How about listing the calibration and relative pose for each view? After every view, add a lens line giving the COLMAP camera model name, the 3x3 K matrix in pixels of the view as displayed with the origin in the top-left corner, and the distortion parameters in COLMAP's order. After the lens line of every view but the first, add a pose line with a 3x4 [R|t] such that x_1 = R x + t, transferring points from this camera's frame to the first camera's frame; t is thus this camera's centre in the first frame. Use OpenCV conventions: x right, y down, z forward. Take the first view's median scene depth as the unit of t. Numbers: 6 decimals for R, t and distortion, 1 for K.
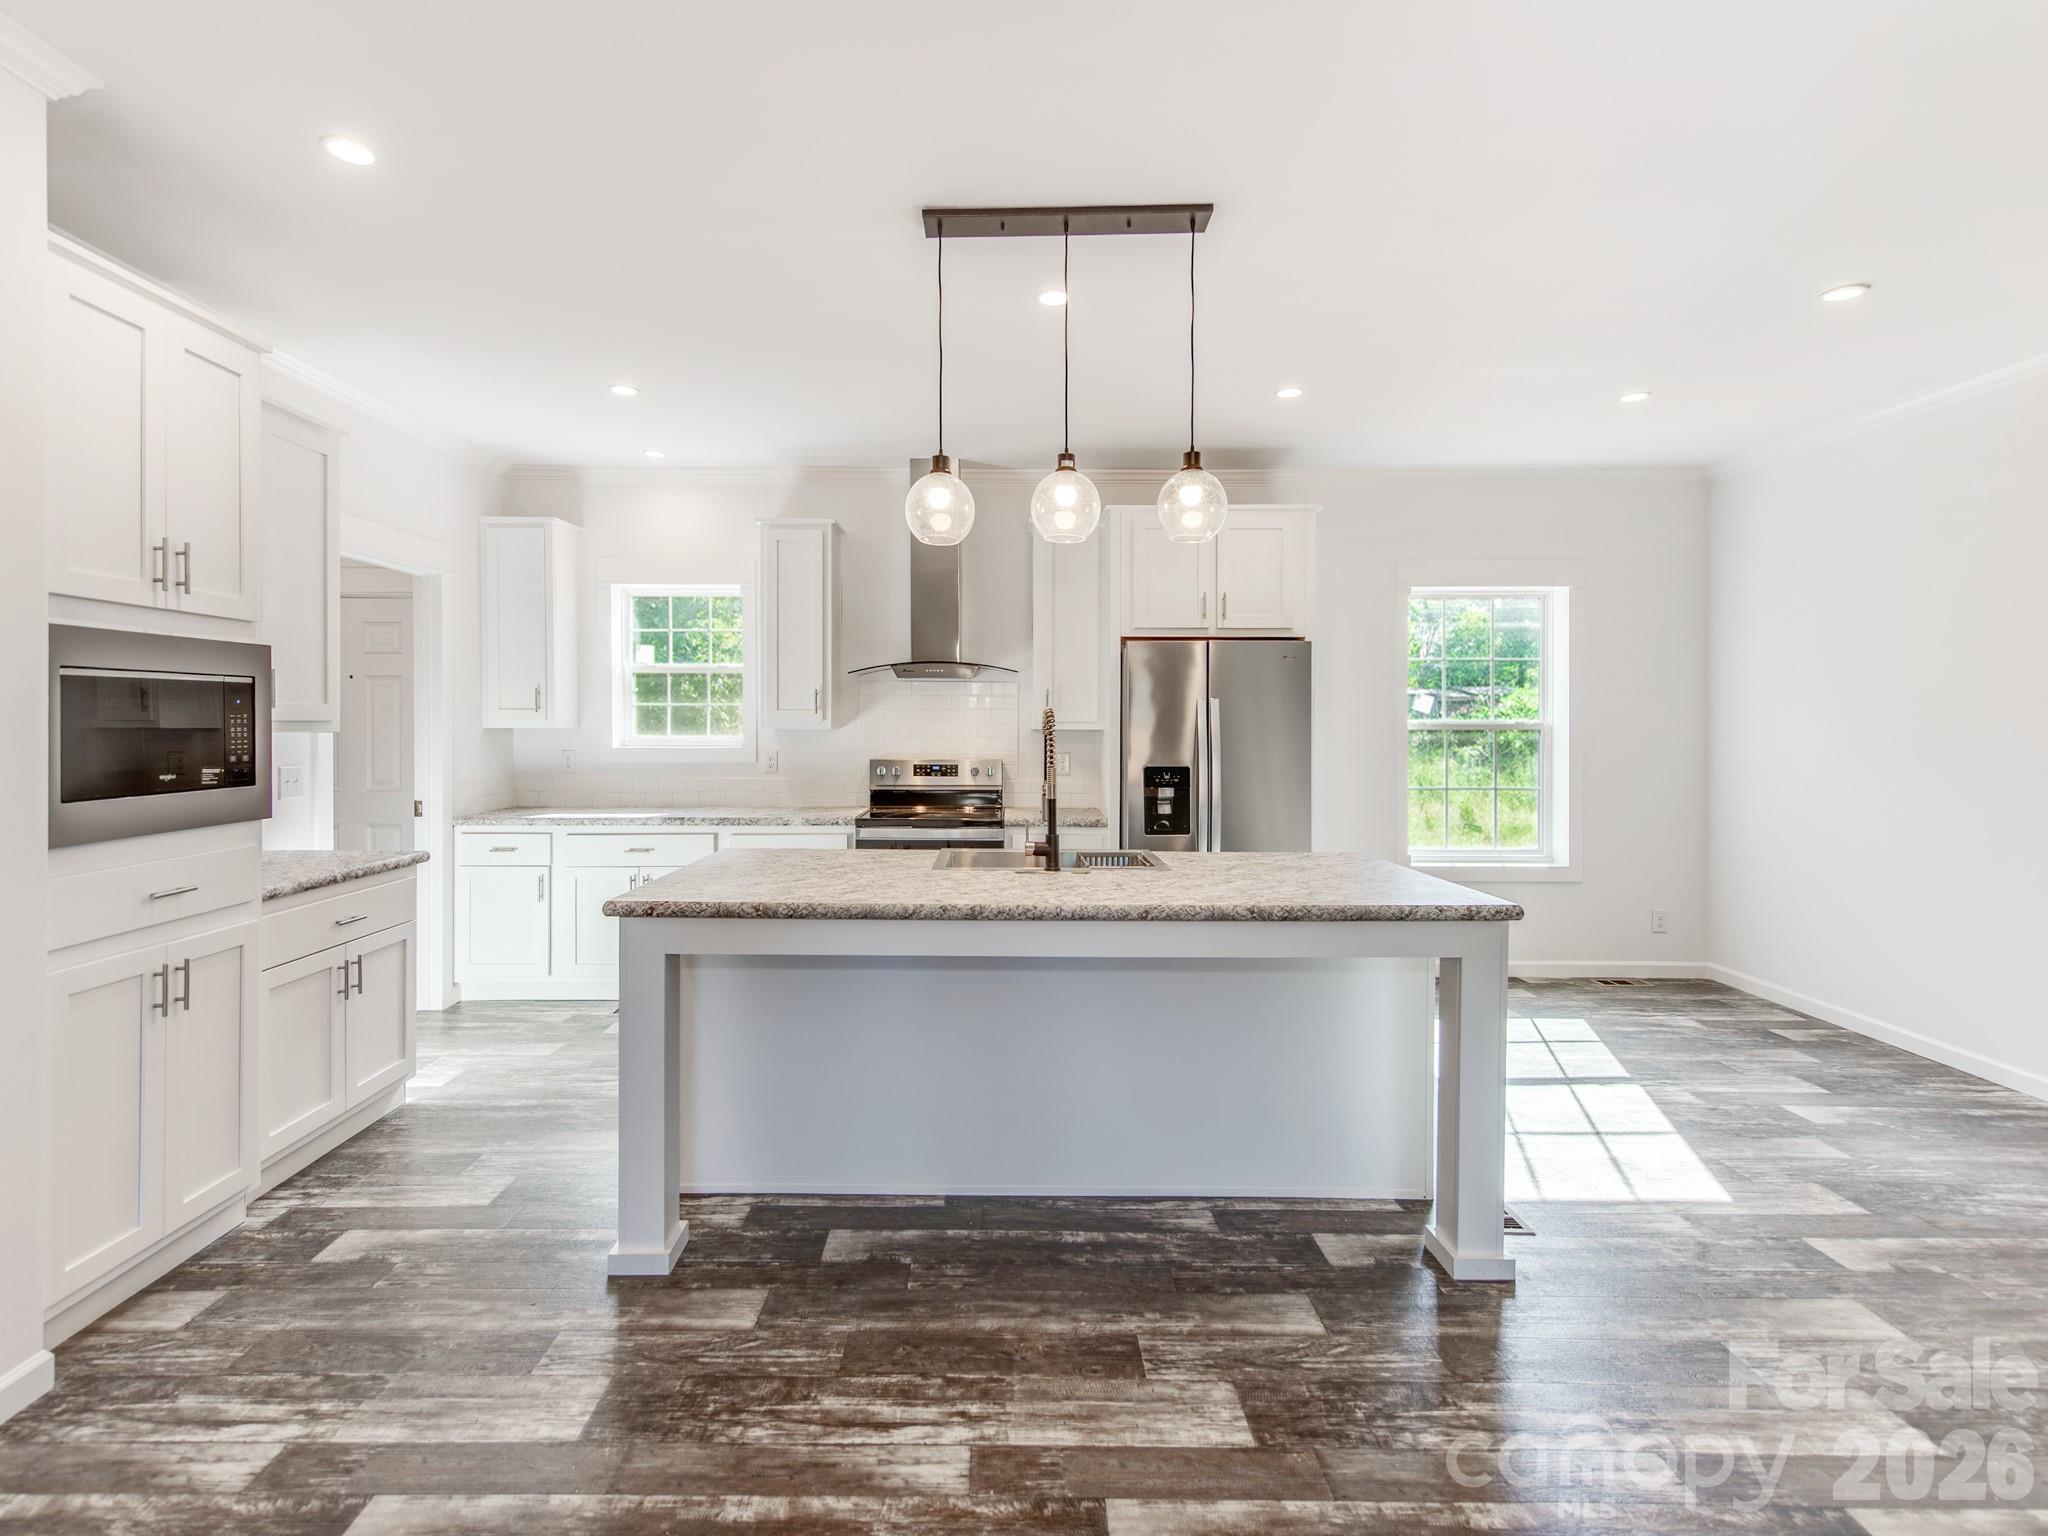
lens RADIAL K [[920.0, 0, 997.1], [0, 920.0, 734.4], [0, 0, 1]] dist [0.011279, -0.001000]
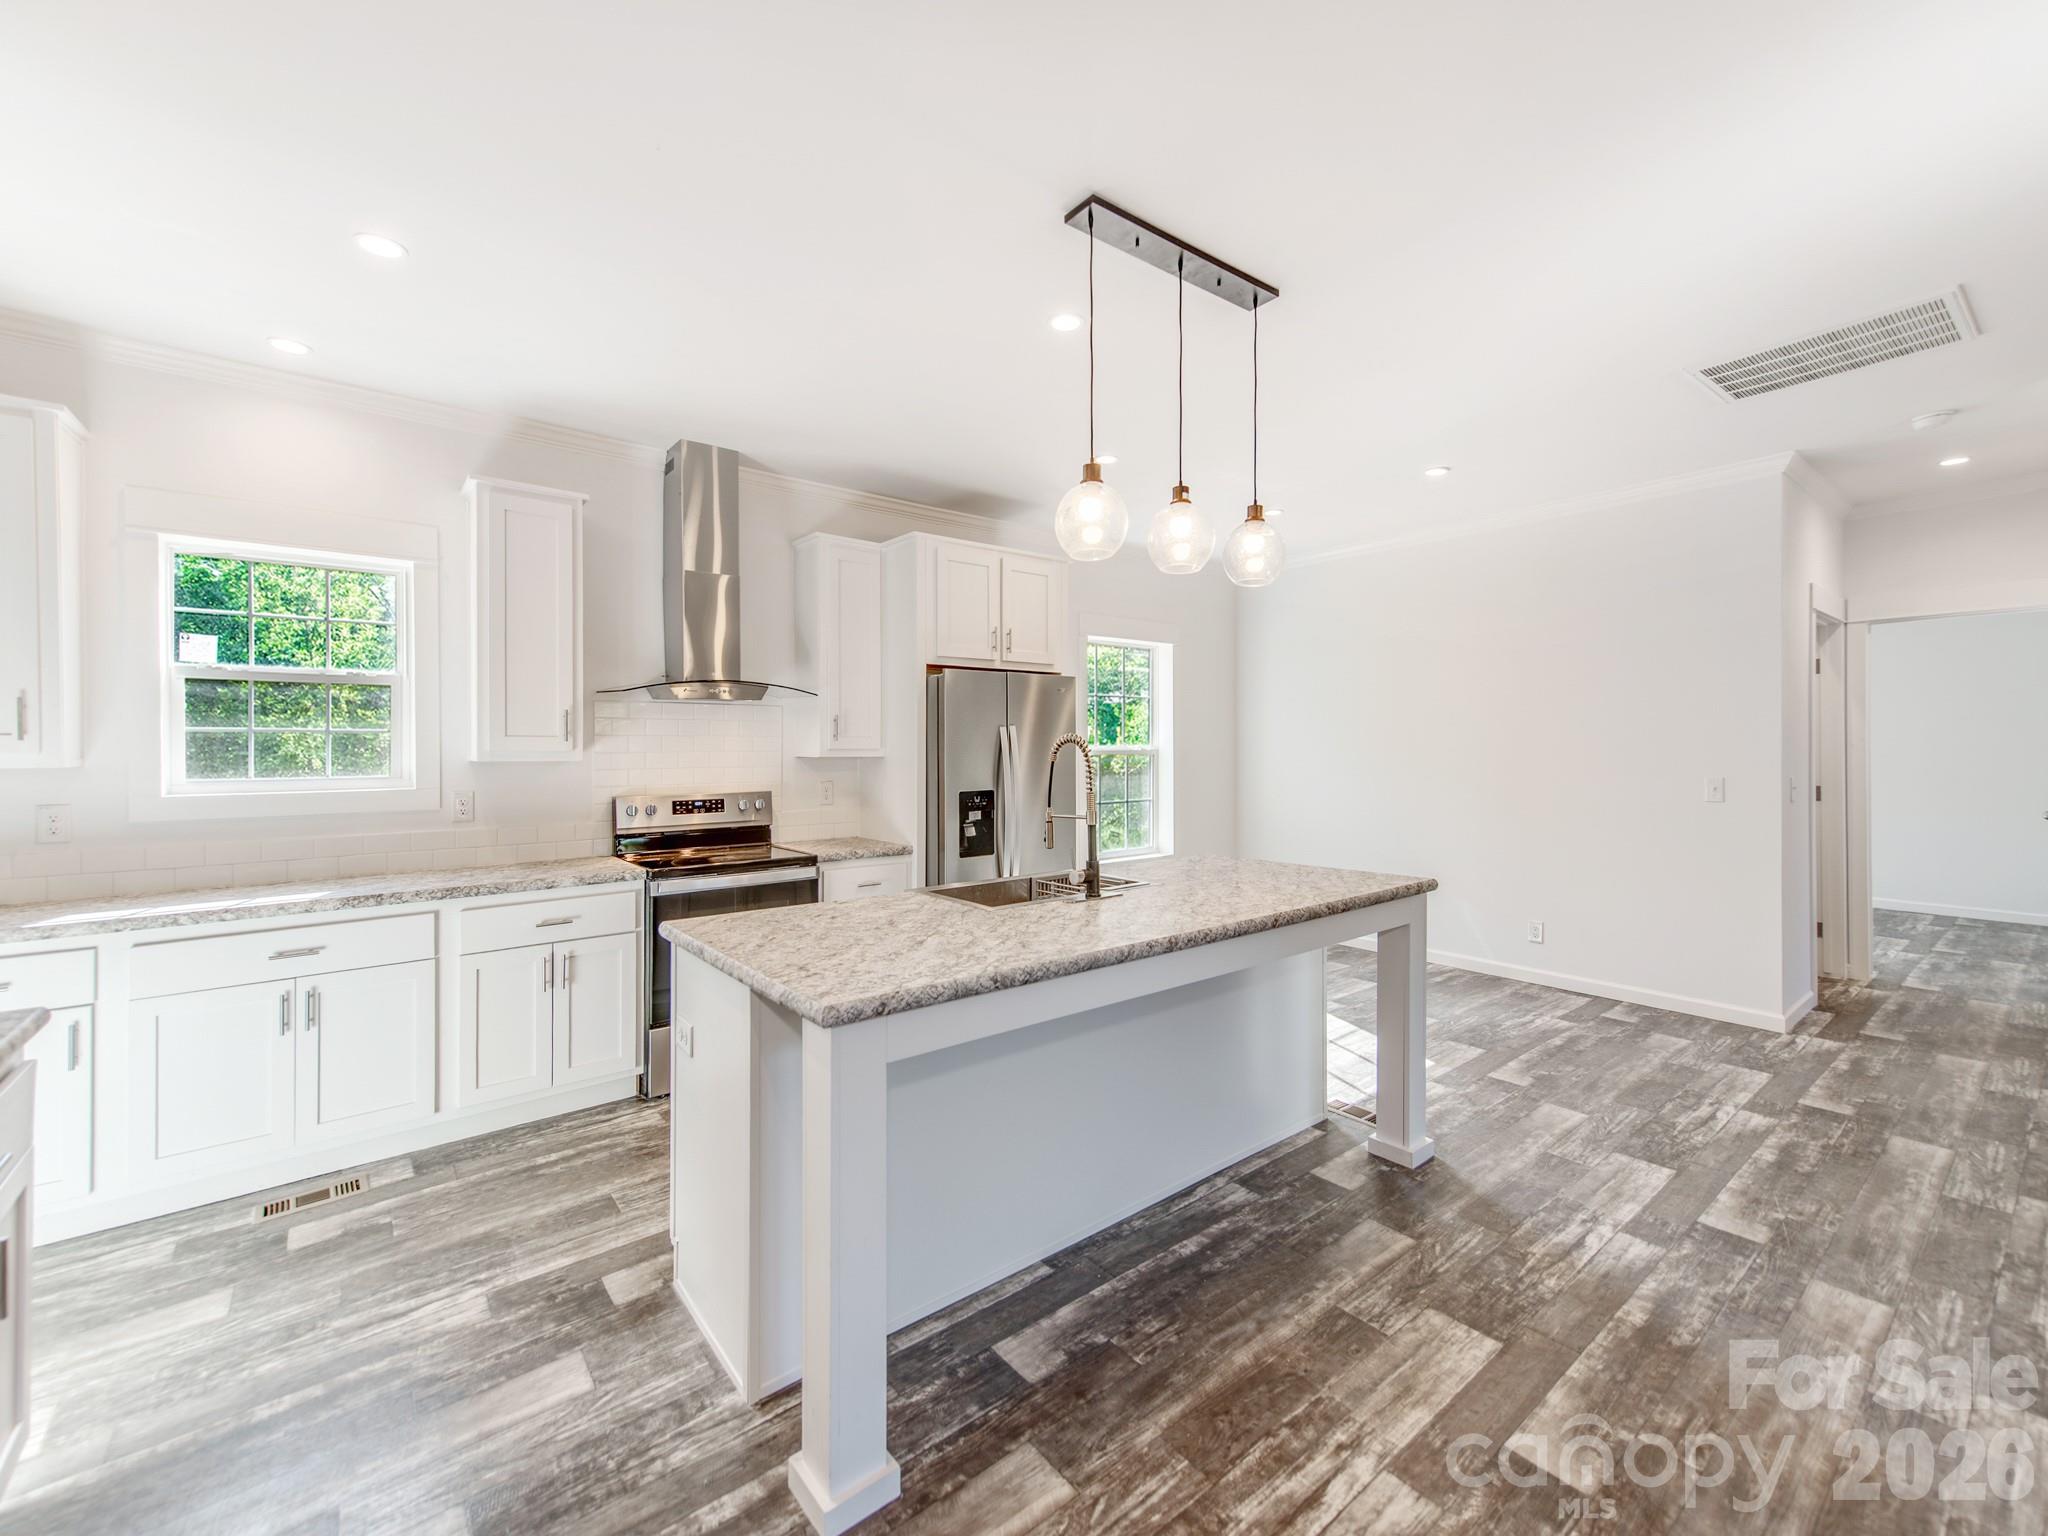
lens RADIAL K [[855.2, 0, 1027.4], [0, 855.2, 755.4], [0, 0, 1]] dist [0.022852, -0.004110]
pose [[0.781866, -0.014413, 0.623280, -0.630324], [0.016964, 0.999854, 0.001841, -0.009241], [-0.623216, 0.009134, 0.781997, 0.345808]]
